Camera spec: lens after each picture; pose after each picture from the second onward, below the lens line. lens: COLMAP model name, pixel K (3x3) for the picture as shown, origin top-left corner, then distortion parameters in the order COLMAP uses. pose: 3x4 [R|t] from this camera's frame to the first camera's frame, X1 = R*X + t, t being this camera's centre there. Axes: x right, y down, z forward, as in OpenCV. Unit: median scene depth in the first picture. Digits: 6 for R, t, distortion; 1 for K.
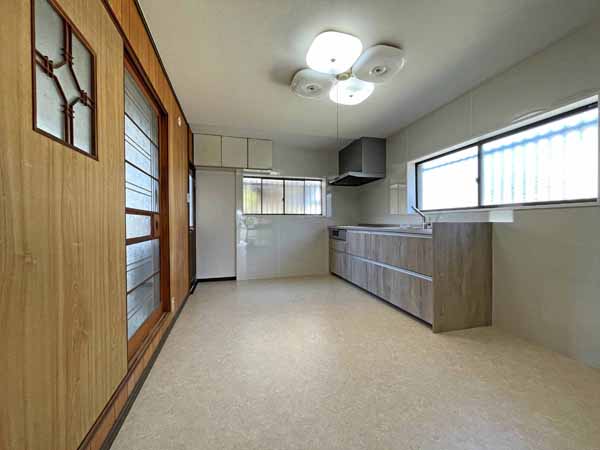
lens RADIAL K [[244.6, 0, 300.0], [0, 244.6, 225.0], [0, 0, 1]] dist [-0.000532, -0.000132]
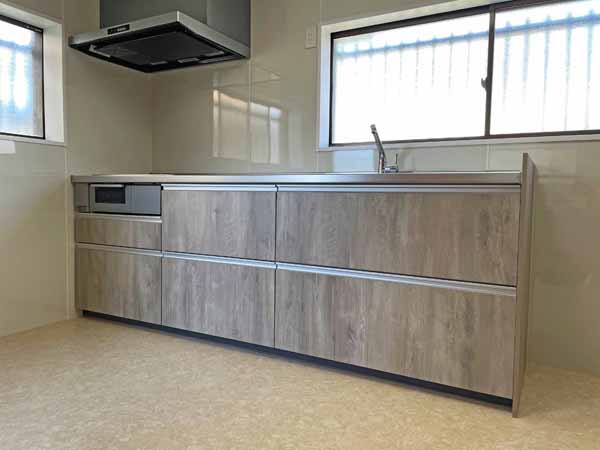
lens RADIAL K [[470.8, 0, 300.1], [0, 470.8, 202.5], [0, 0, 1]] dist [0.065291, 0.000048]
pose [[0.682625, -0.017575, 0.730557, -0.210709], [-0.007964, 0.999472, 0.031486, 0.028191], [-0.730725, -0.027312, 0.682125, 0.472576]]
